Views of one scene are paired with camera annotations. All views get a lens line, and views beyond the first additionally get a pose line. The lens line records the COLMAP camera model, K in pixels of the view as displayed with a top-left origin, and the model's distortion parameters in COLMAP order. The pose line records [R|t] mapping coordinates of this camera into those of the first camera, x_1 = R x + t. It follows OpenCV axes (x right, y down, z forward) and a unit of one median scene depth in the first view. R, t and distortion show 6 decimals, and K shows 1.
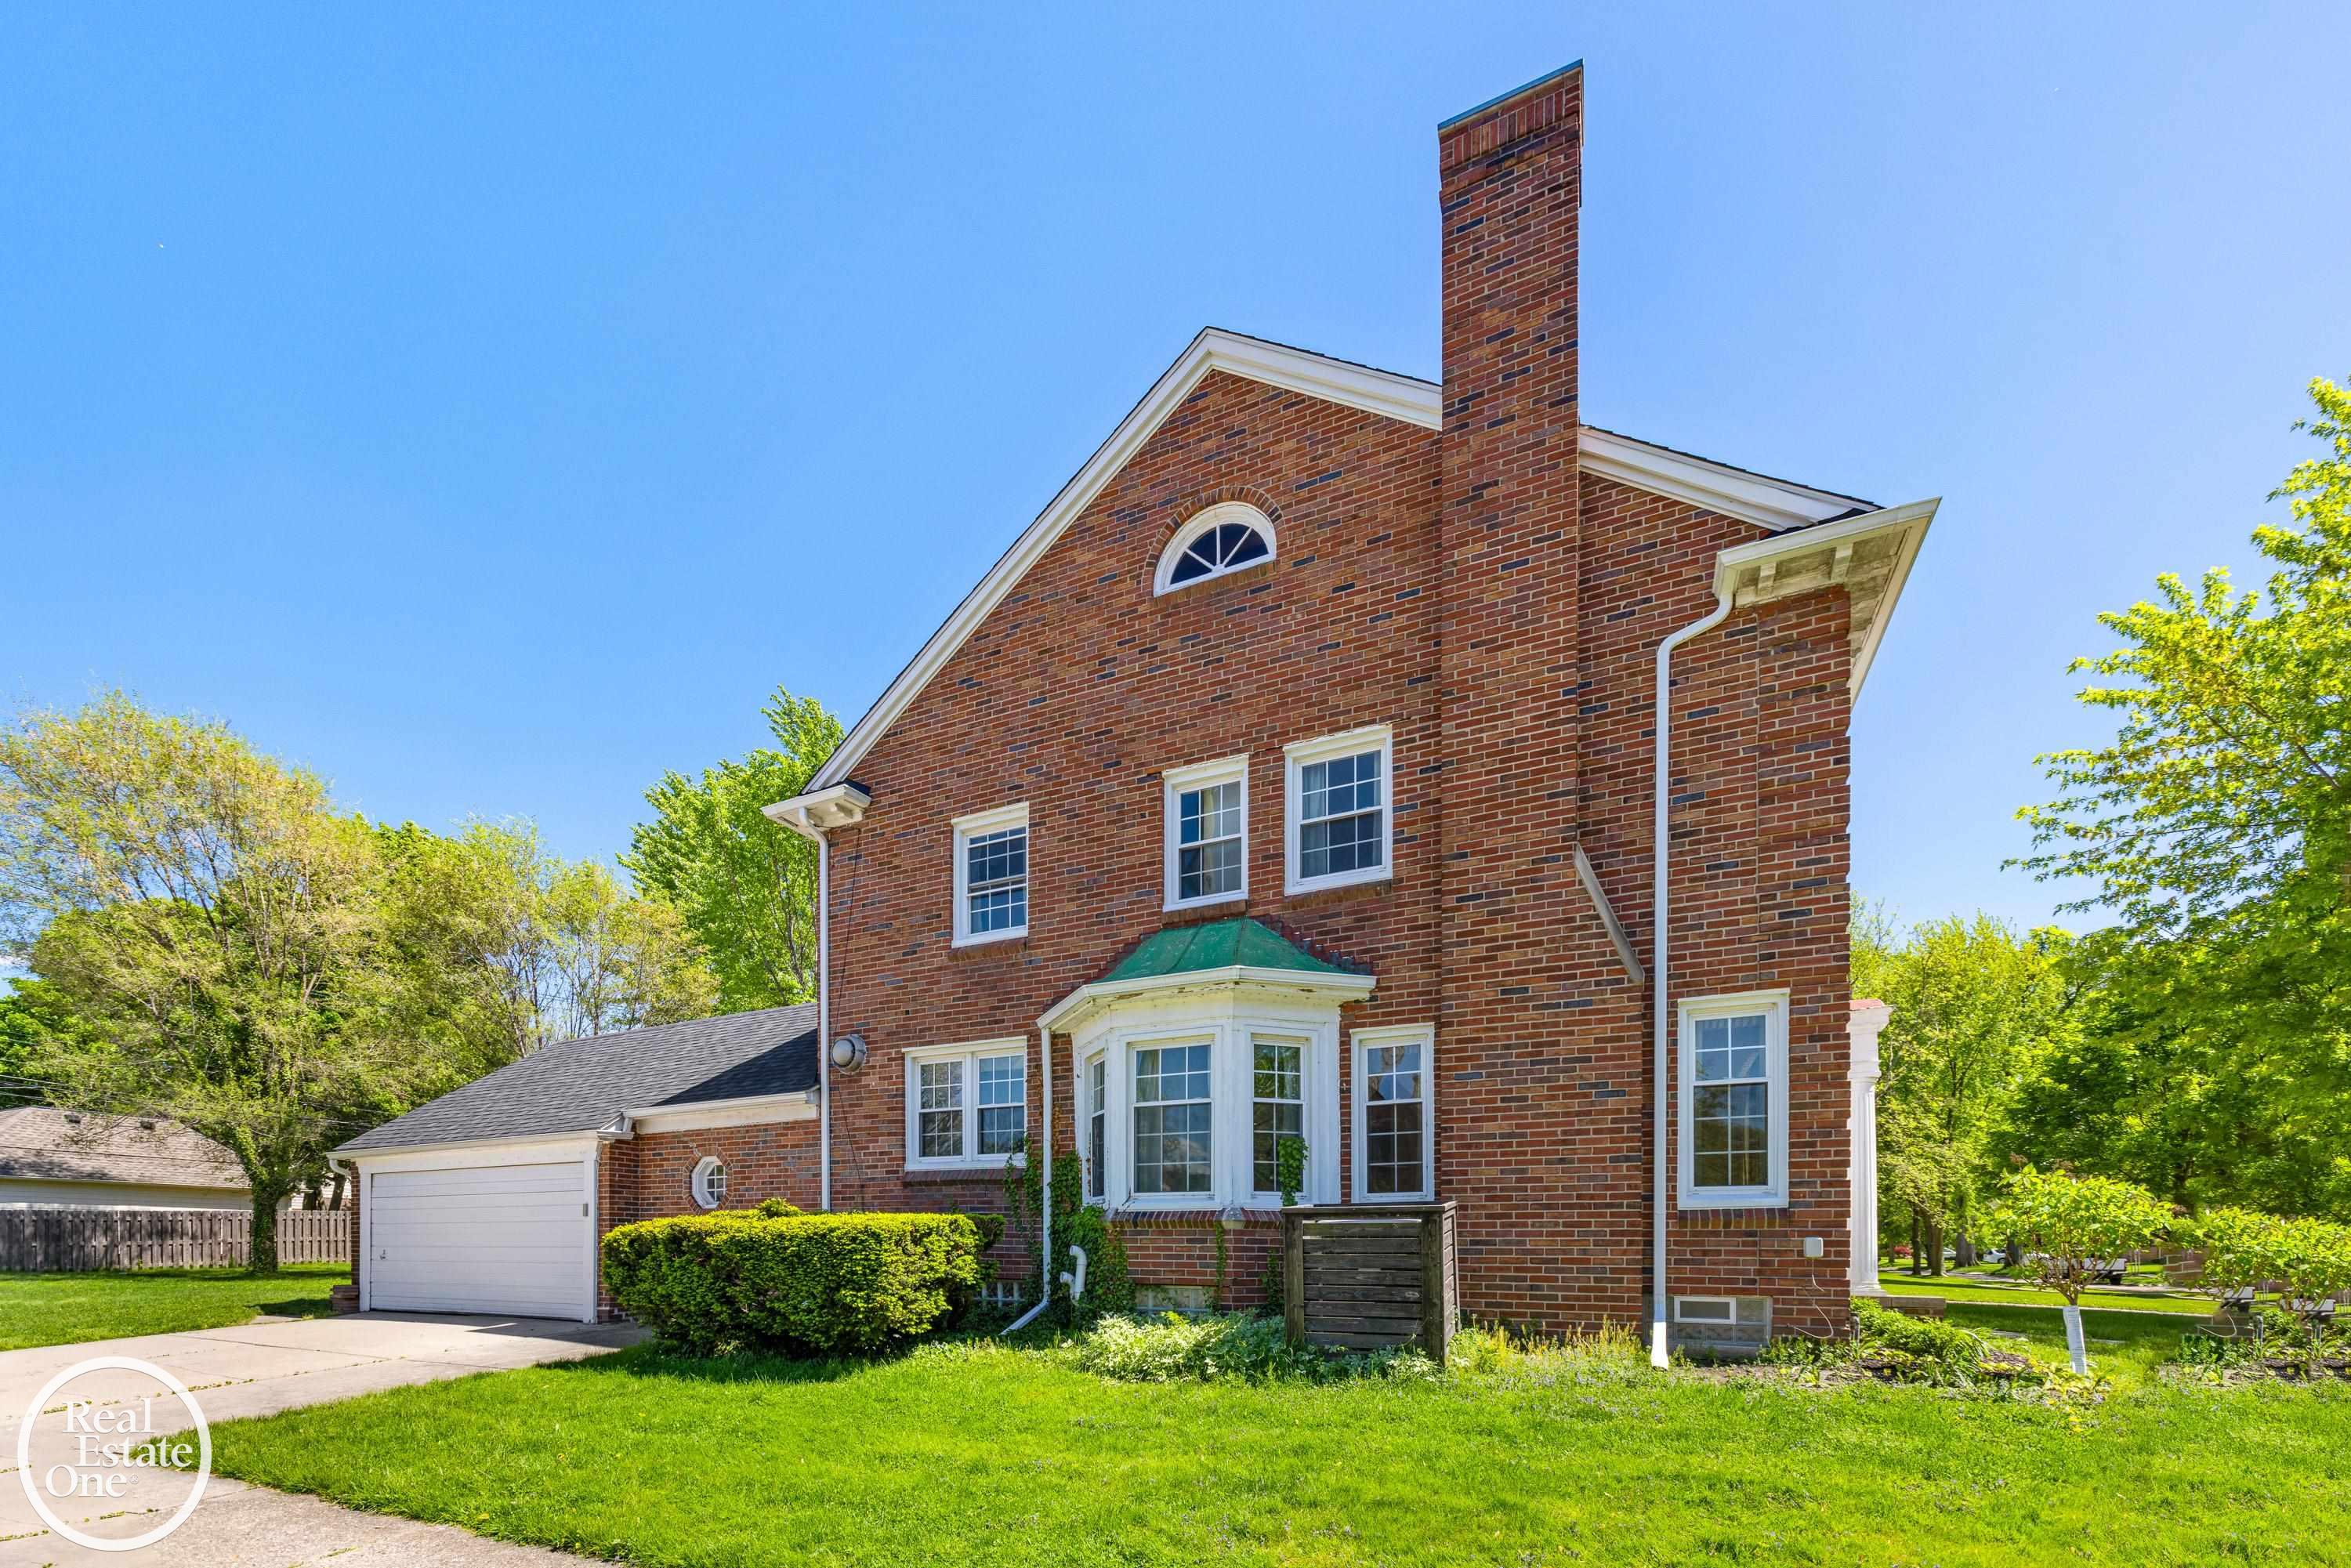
lens RADIAL K [[3207.5, 0, 1181.1], [0, 3207.5, 791.1], [0, 0, 1]] dist [0.026732, 0.000000]
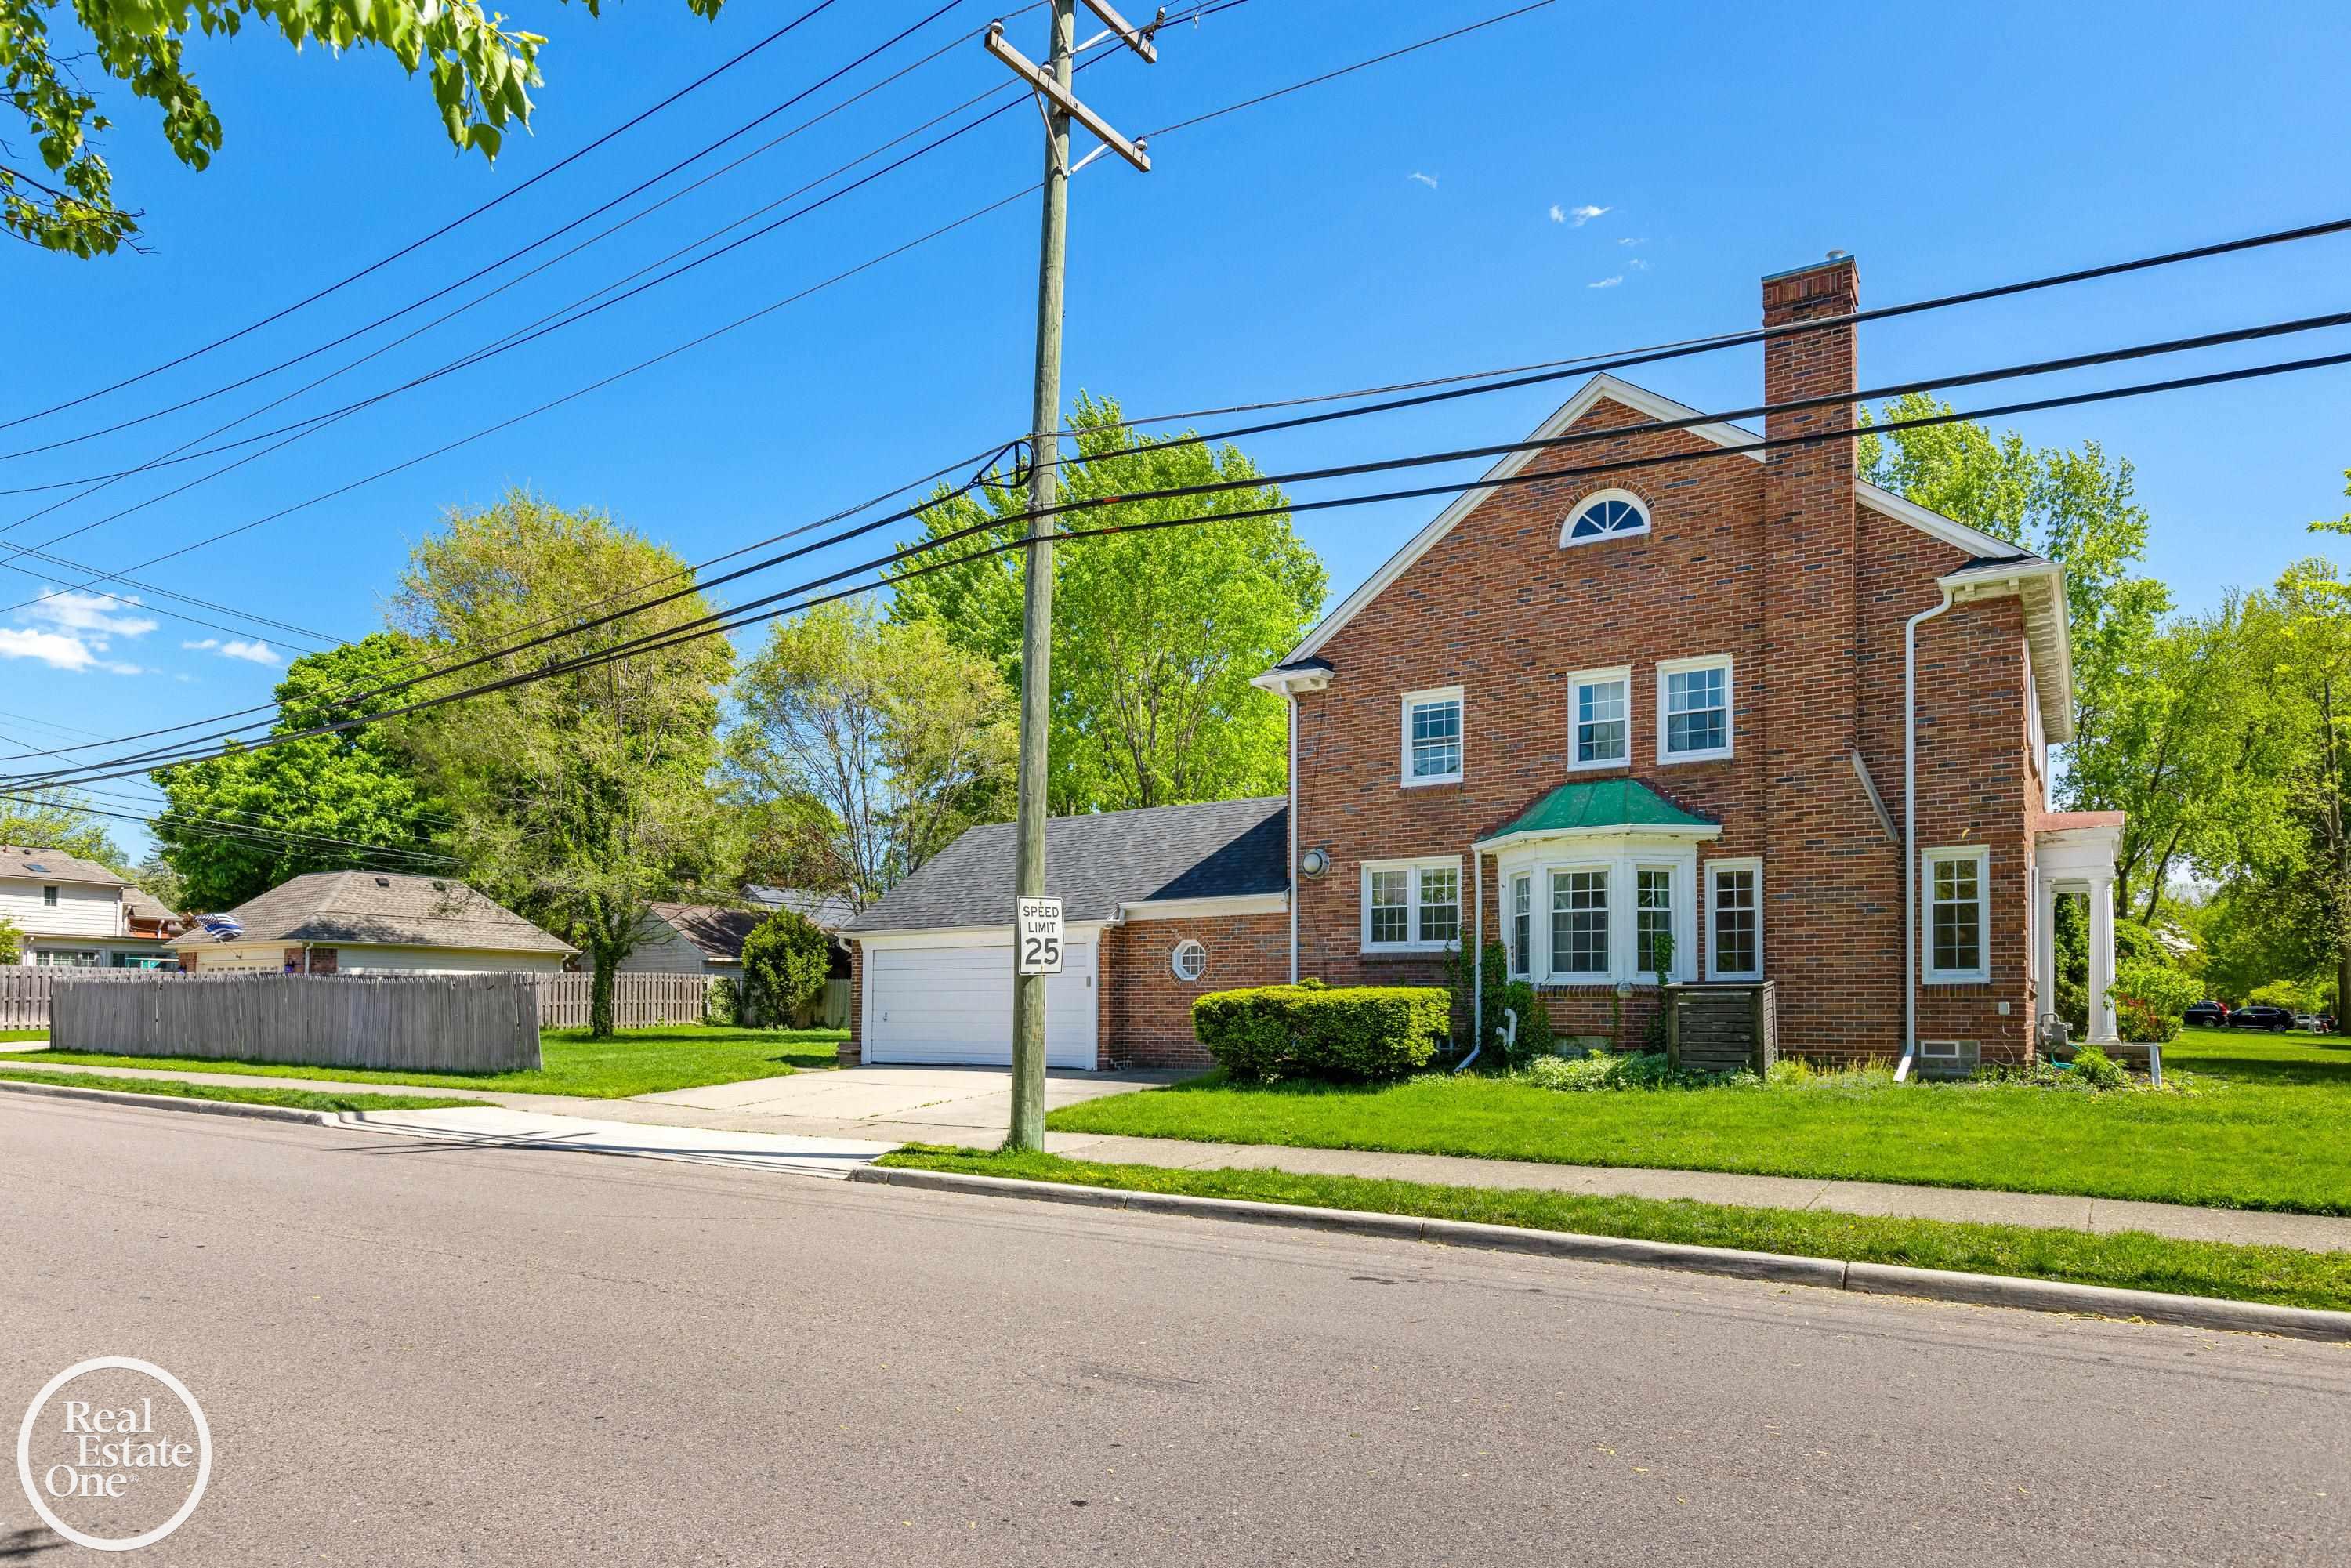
lens RADIAL K [[3691.9, 0, 1178.2], [0, 3691.9, 777.4], [0, 0, 1]] dist [0.040147, 0.000000]
pose [[0.996382, -0.009062, -0.084501, -0.044052], [0.015659, 0.996851, 0.077742, -0.099664], [0.083530, -0.078784, 0.993386, -0.696904]]
